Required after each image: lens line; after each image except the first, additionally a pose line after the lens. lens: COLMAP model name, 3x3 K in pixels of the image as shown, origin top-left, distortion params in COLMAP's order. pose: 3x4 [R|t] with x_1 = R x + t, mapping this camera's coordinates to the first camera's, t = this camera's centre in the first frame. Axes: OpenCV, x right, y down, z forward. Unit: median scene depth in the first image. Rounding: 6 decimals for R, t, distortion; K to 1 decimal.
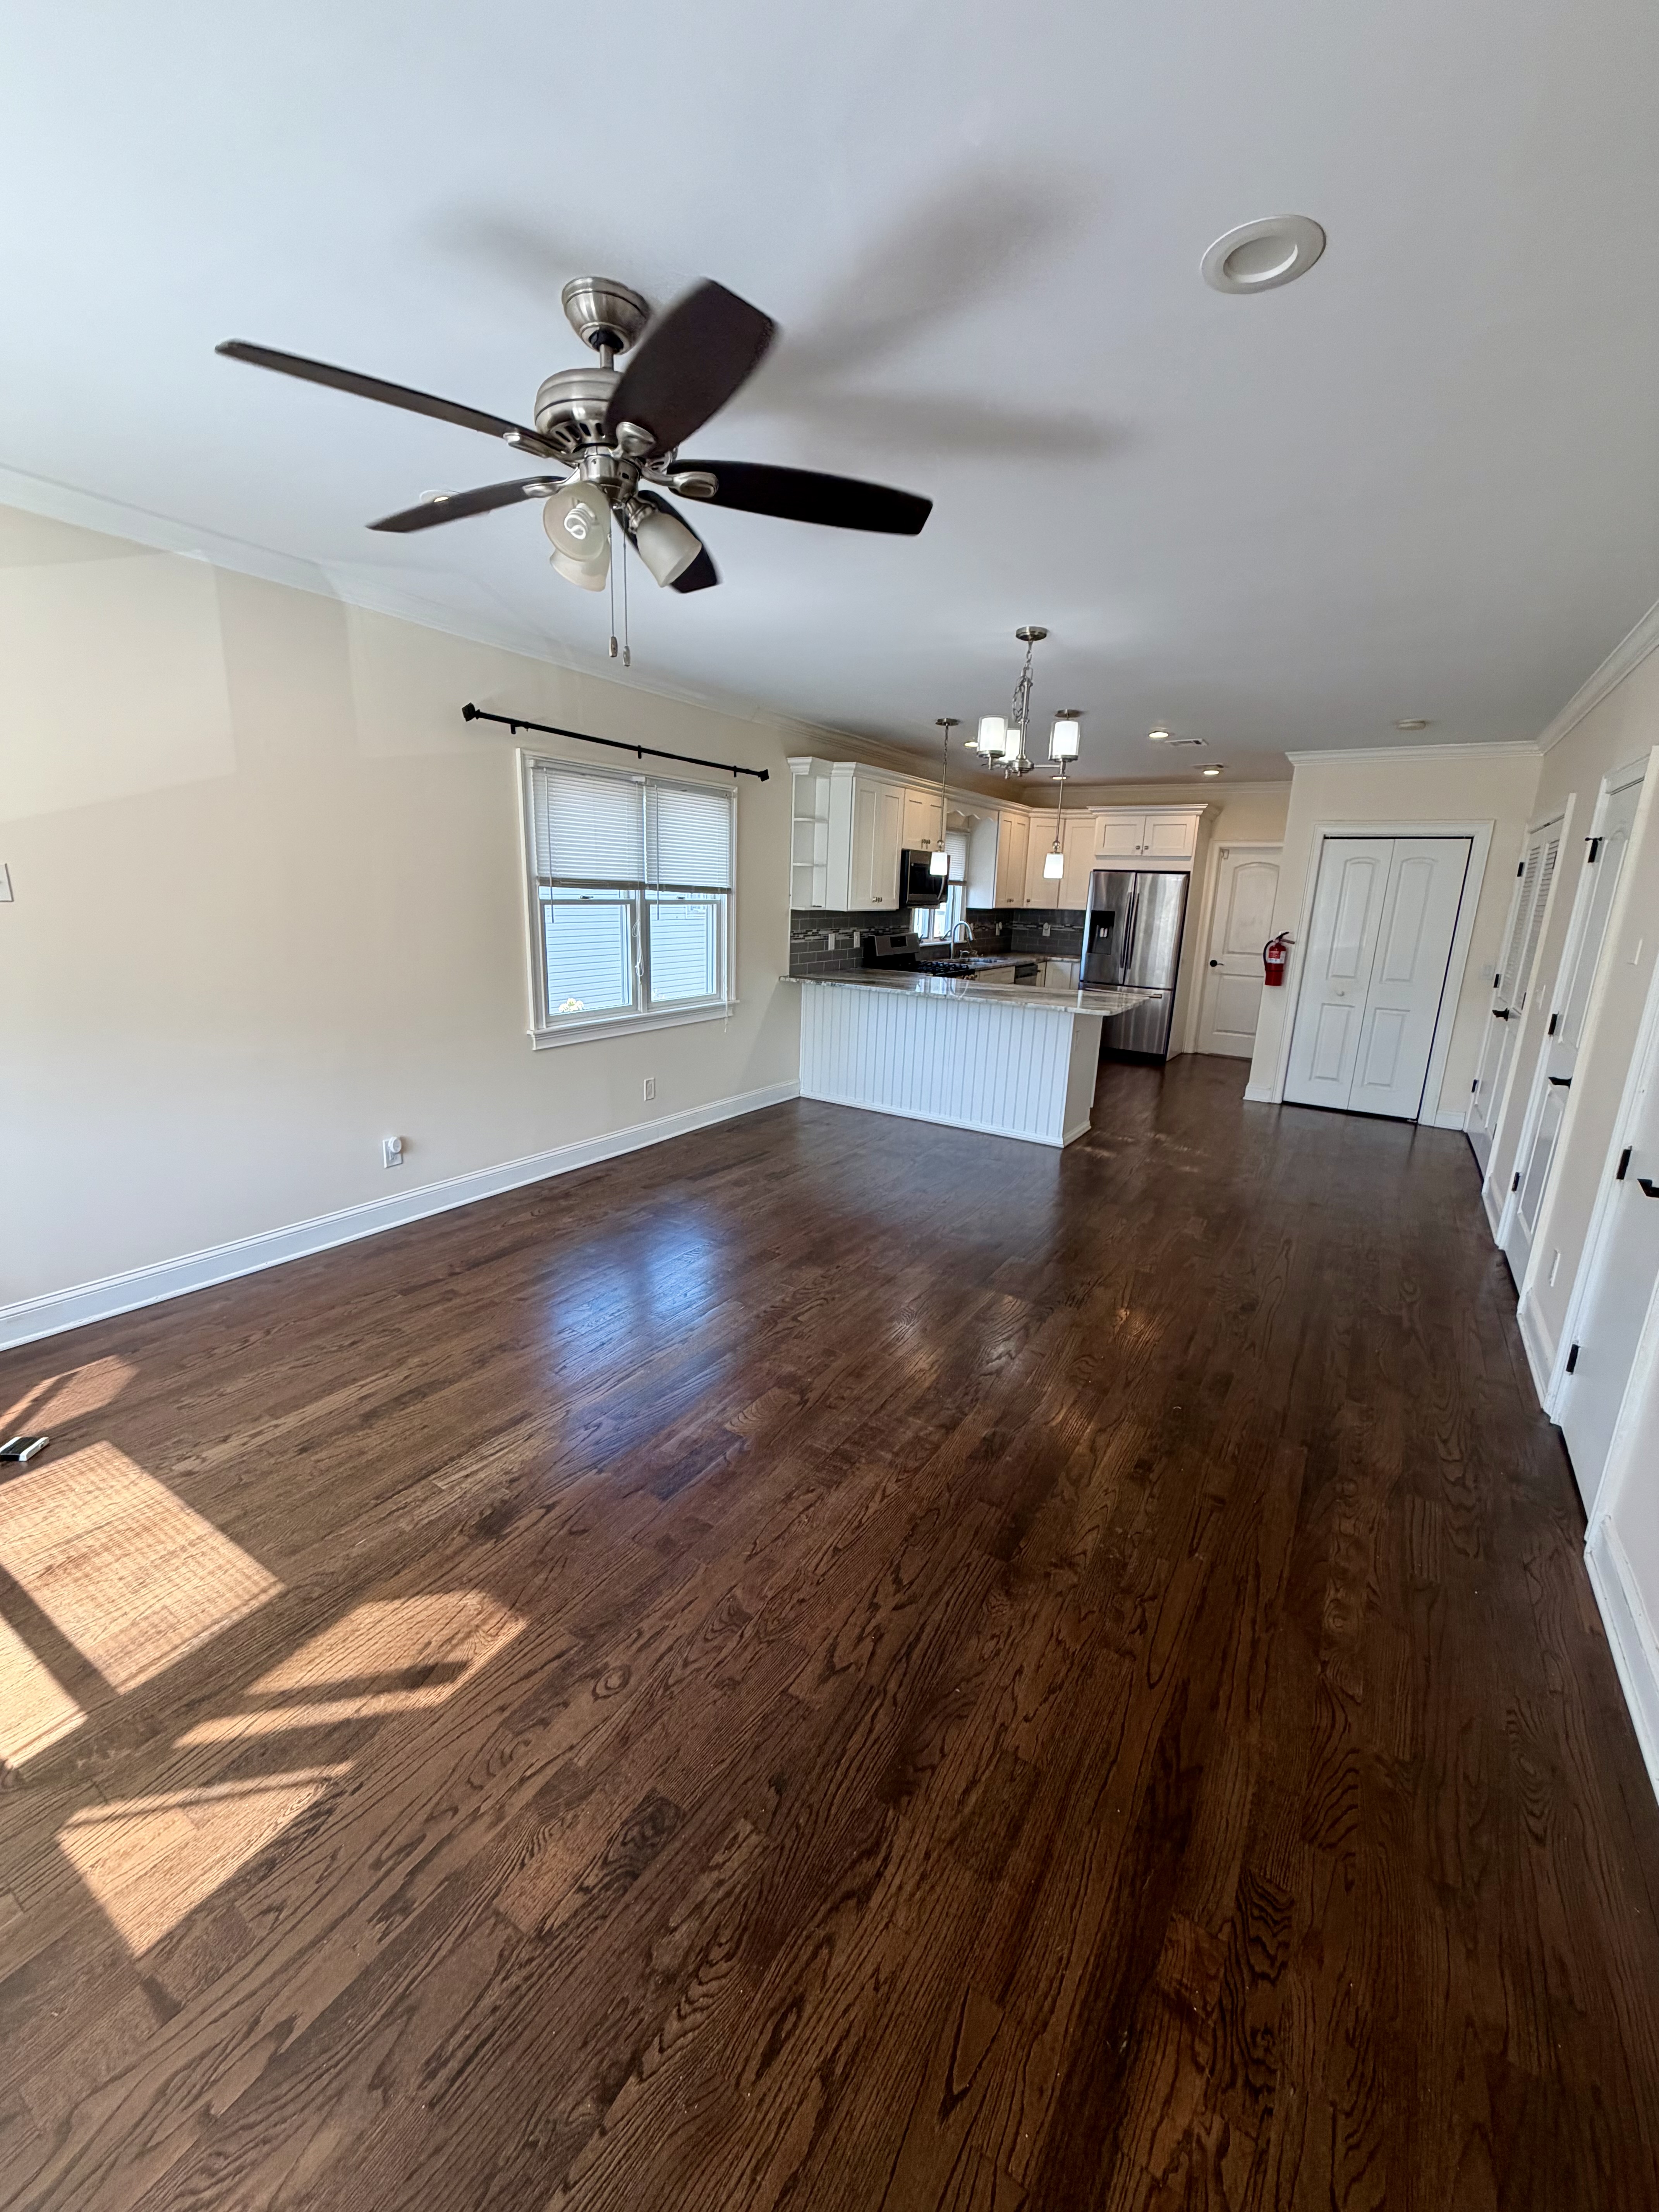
lens RADIAL K [[882.9, 0, 825.1], [0, 882.9, 1102.9], [0, 0, 1]] dist [-0.002531, 0.000704]
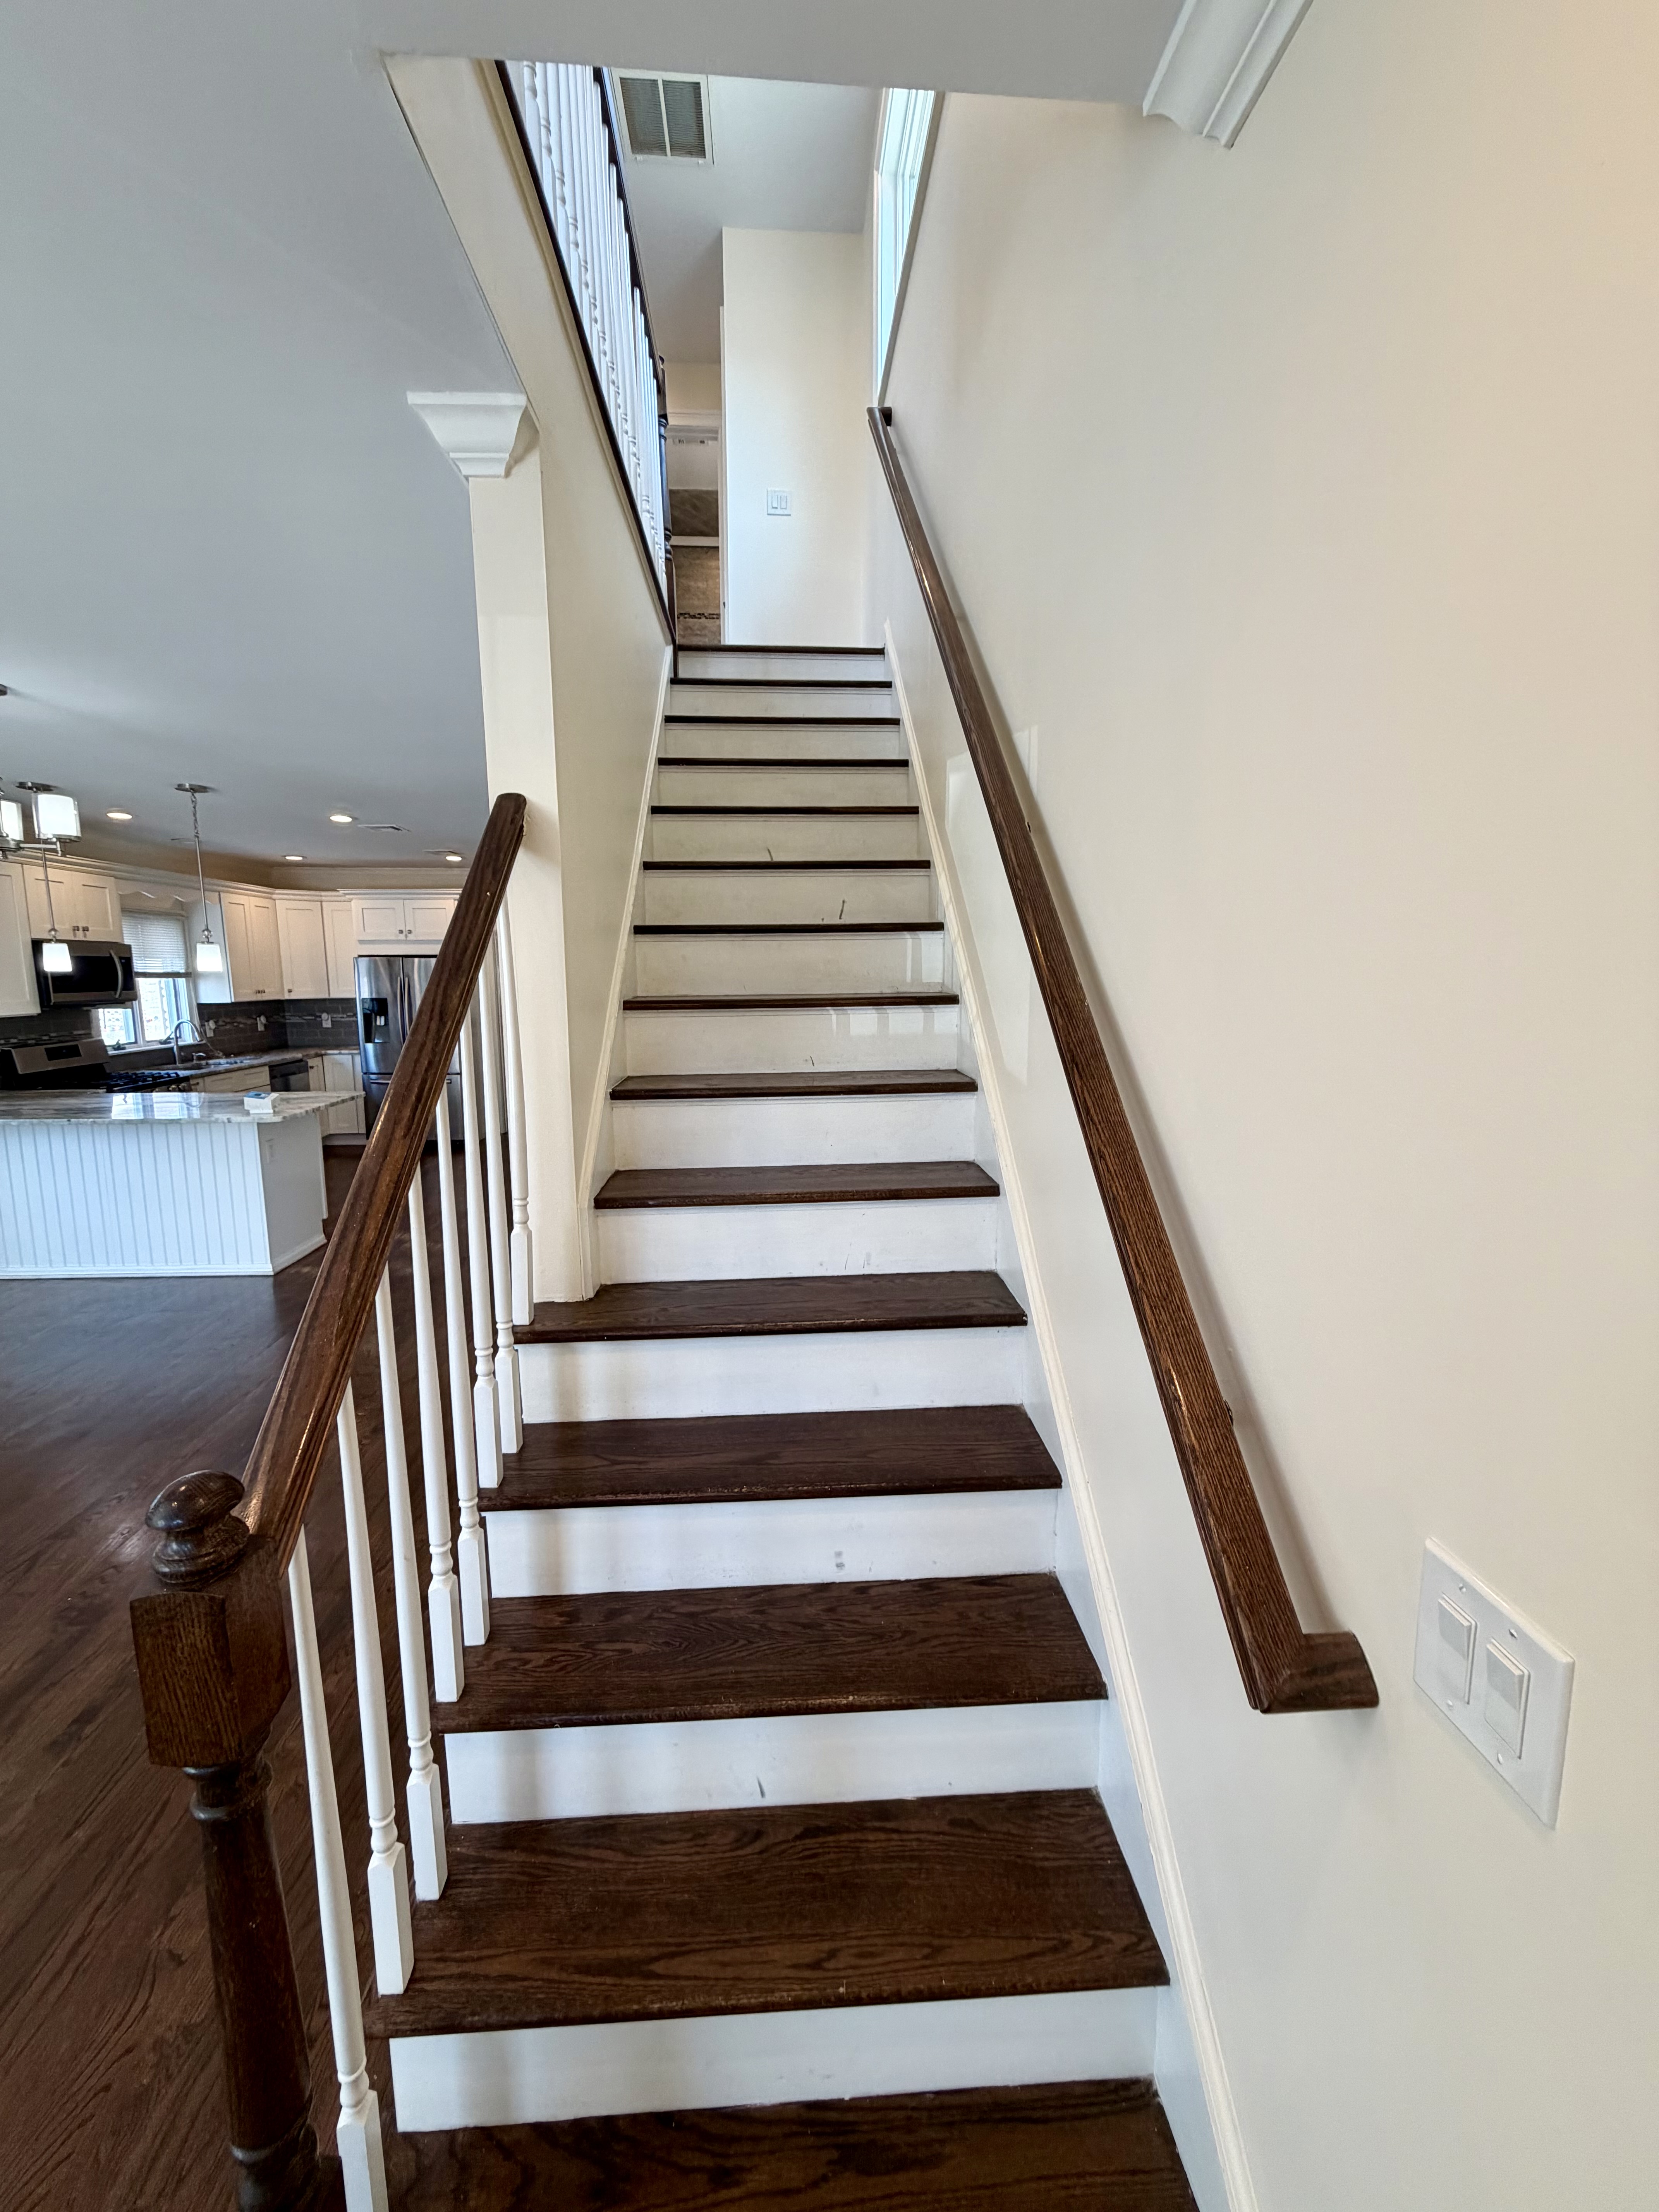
lens RADIAL K [[882.9, 0, 832.8], [0, 882.9, 1097.5], [0, 0, 1]] dist [-0.002531, 0.000704]
pose [[0.804212, -0.119135, 0.582280, 0.195273], [0.171187, 0.984617, -0.034980, 0.003184], [-0.569155, 0.127810, 0.812236, -0.032963]]
